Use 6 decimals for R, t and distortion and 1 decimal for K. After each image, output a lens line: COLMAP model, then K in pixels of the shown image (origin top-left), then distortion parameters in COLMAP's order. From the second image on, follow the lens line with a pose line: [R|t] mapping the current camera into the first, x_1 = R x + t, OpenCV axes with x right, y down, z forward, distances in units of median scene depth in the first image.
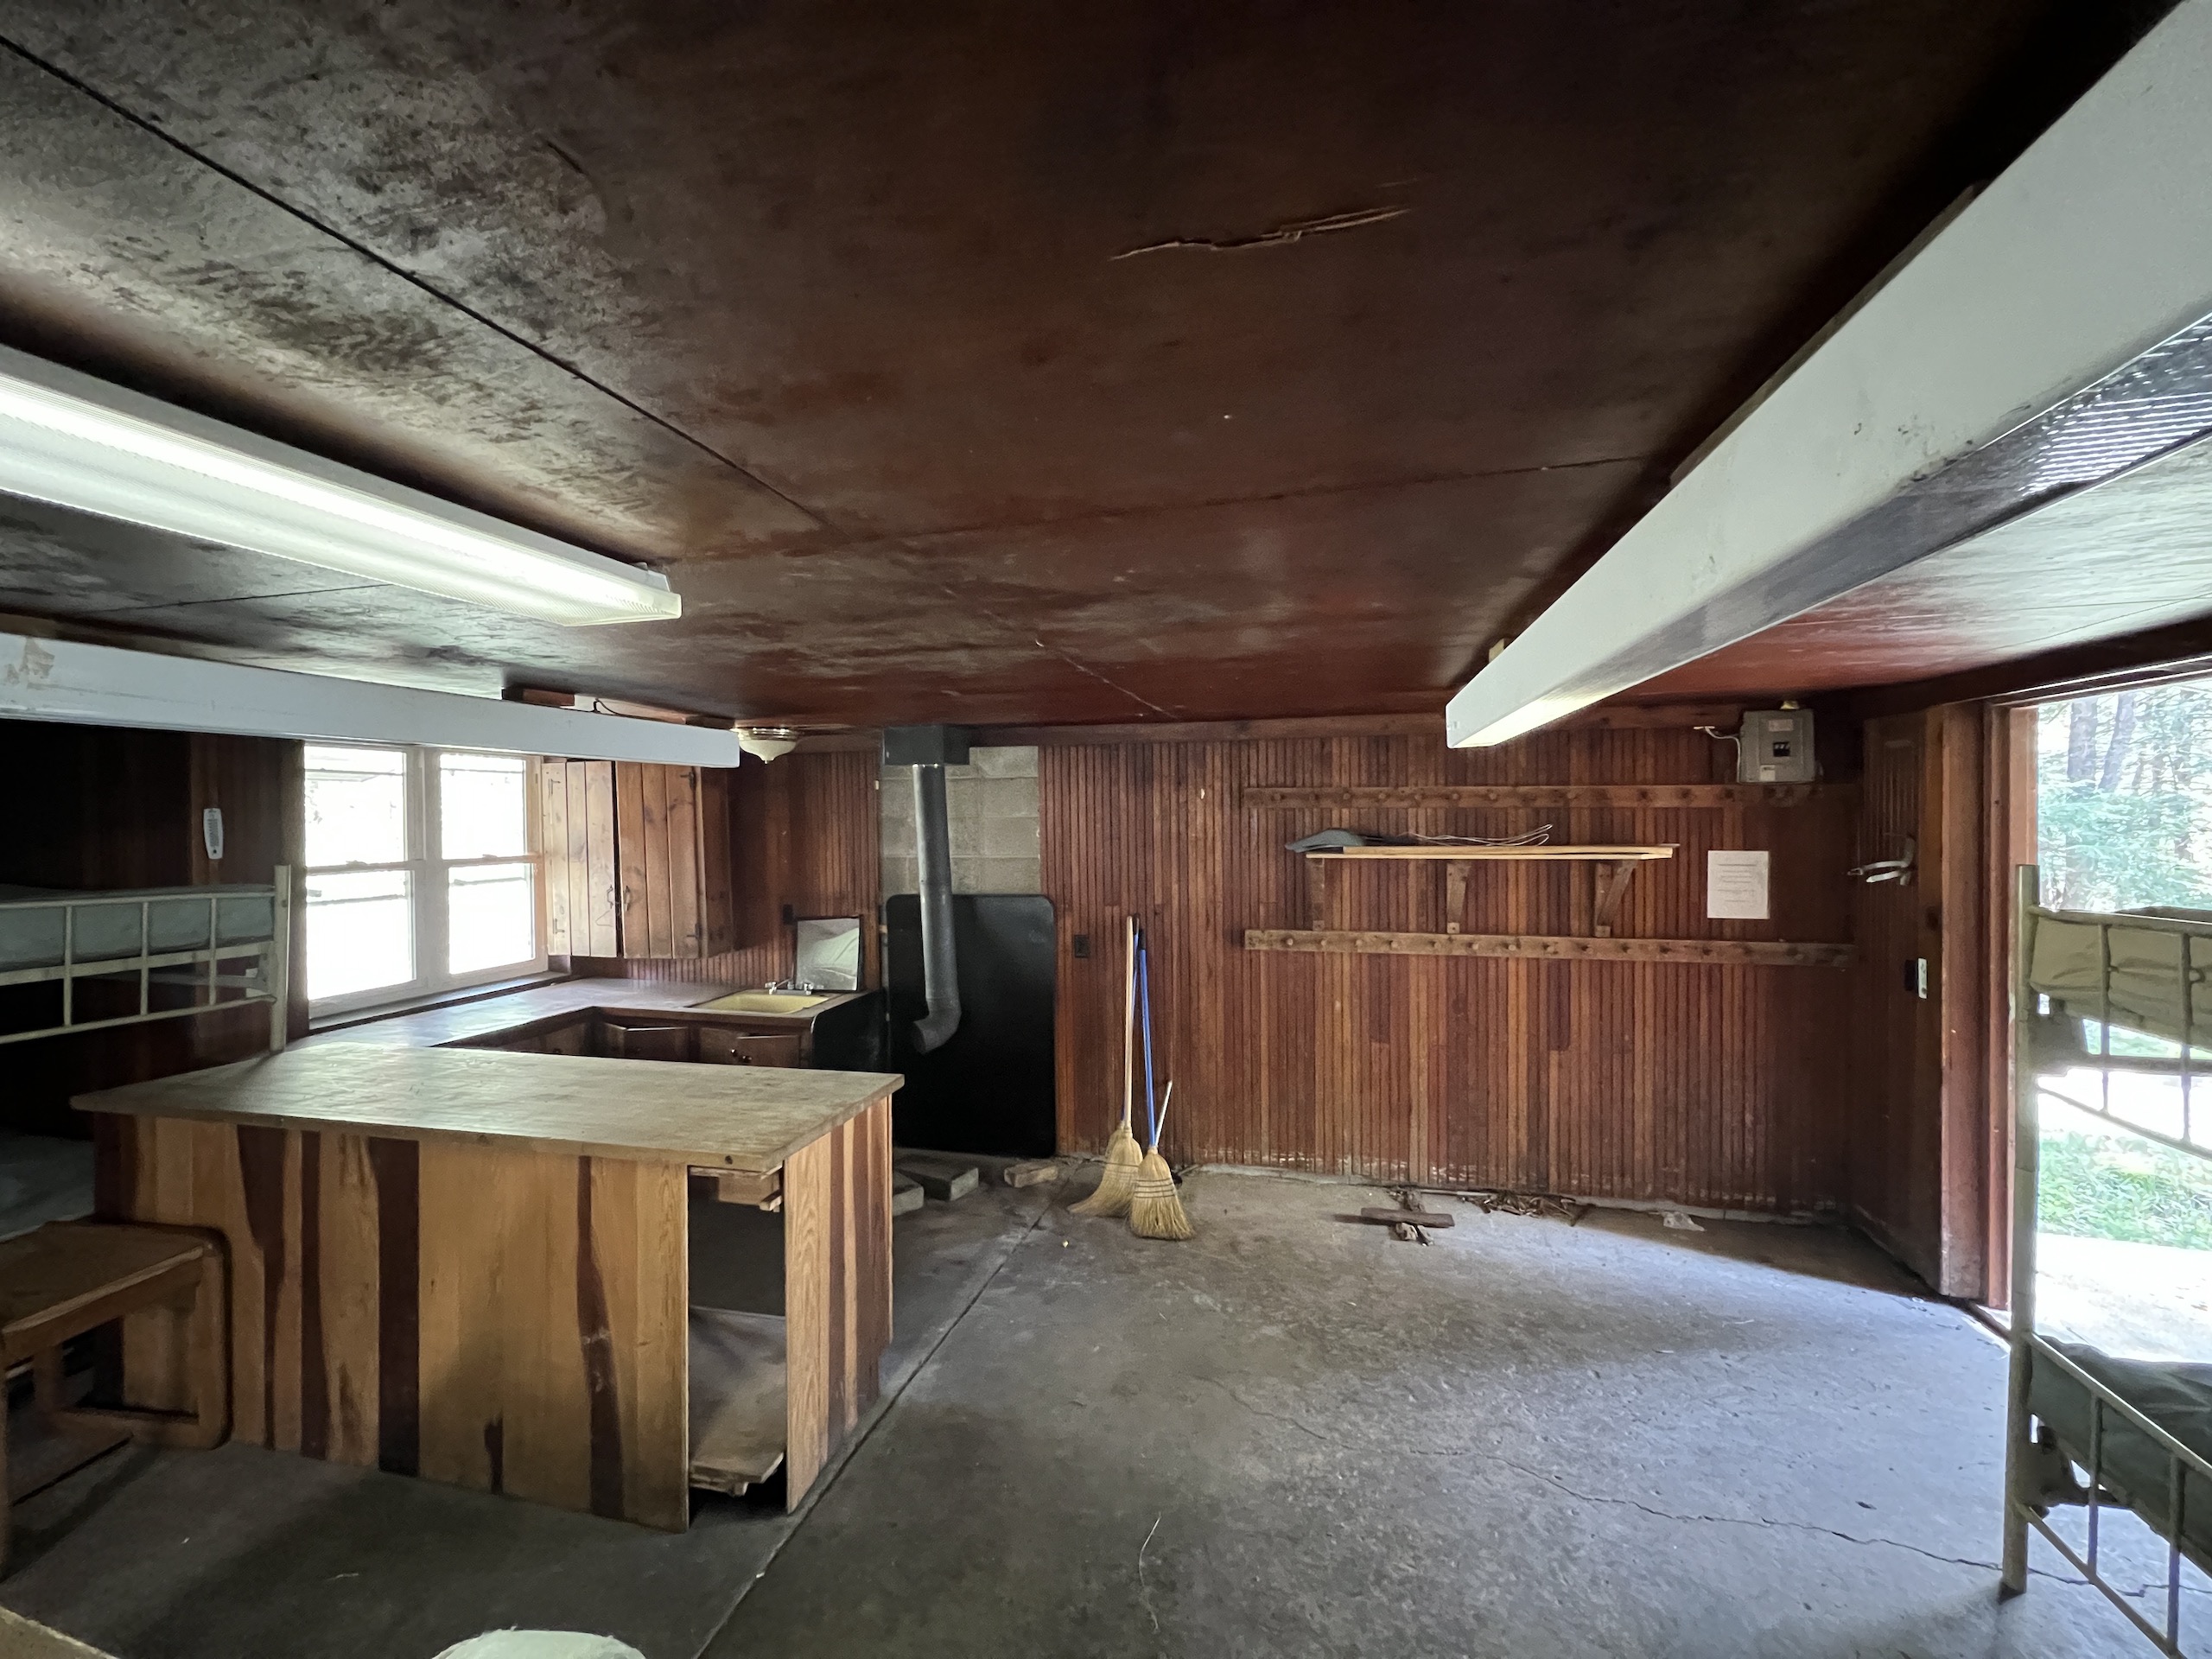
lens RADIAL K [[876.9, 0, 1106.0], [0, 876.9, 829.5], [0, 0, 1]] dist [0.000028, -0.000354]
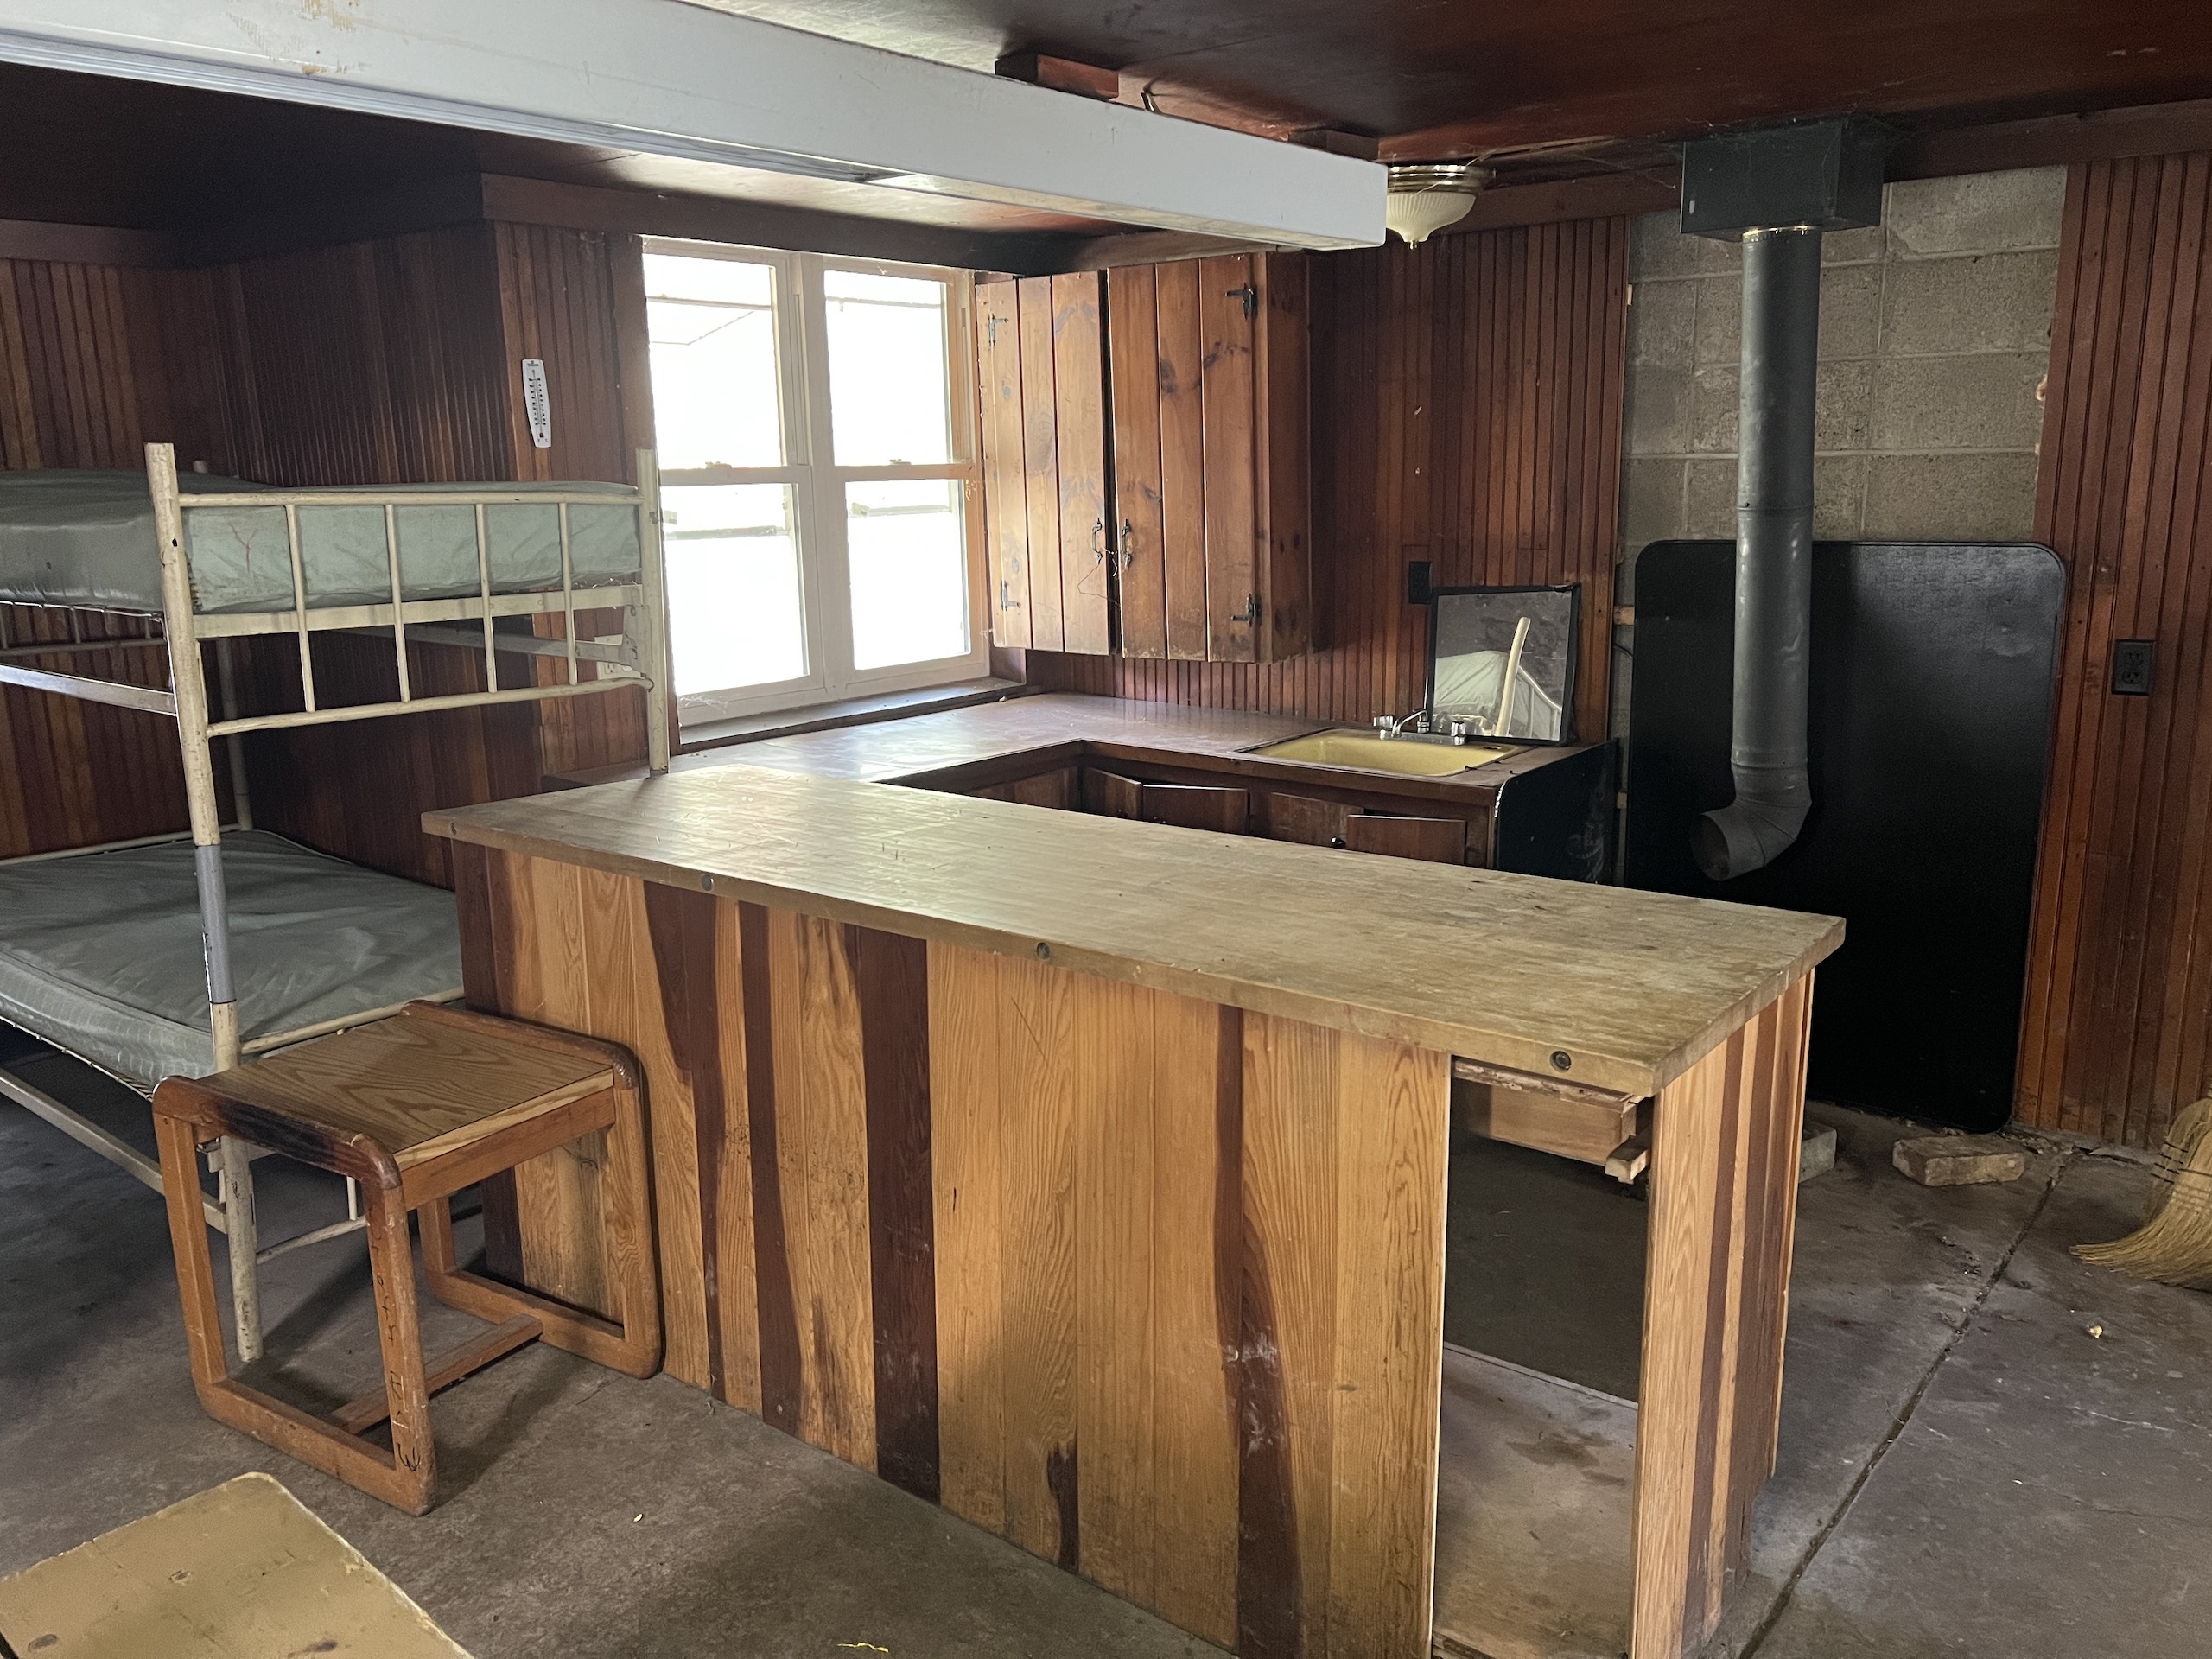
lens RADIAL K [[1677.9, 0, 1142.5], [0, 1677.9, 814.7], [0, 0, 1]] dist [0.092451, -0.153281]
pose [[0.910955, 0.079946, -0.404685, -0.176924], [0.005133, 0.978767, 0.204912, 0.047778], [0.412475, -0.188743, 0.891202, 0.104788]]
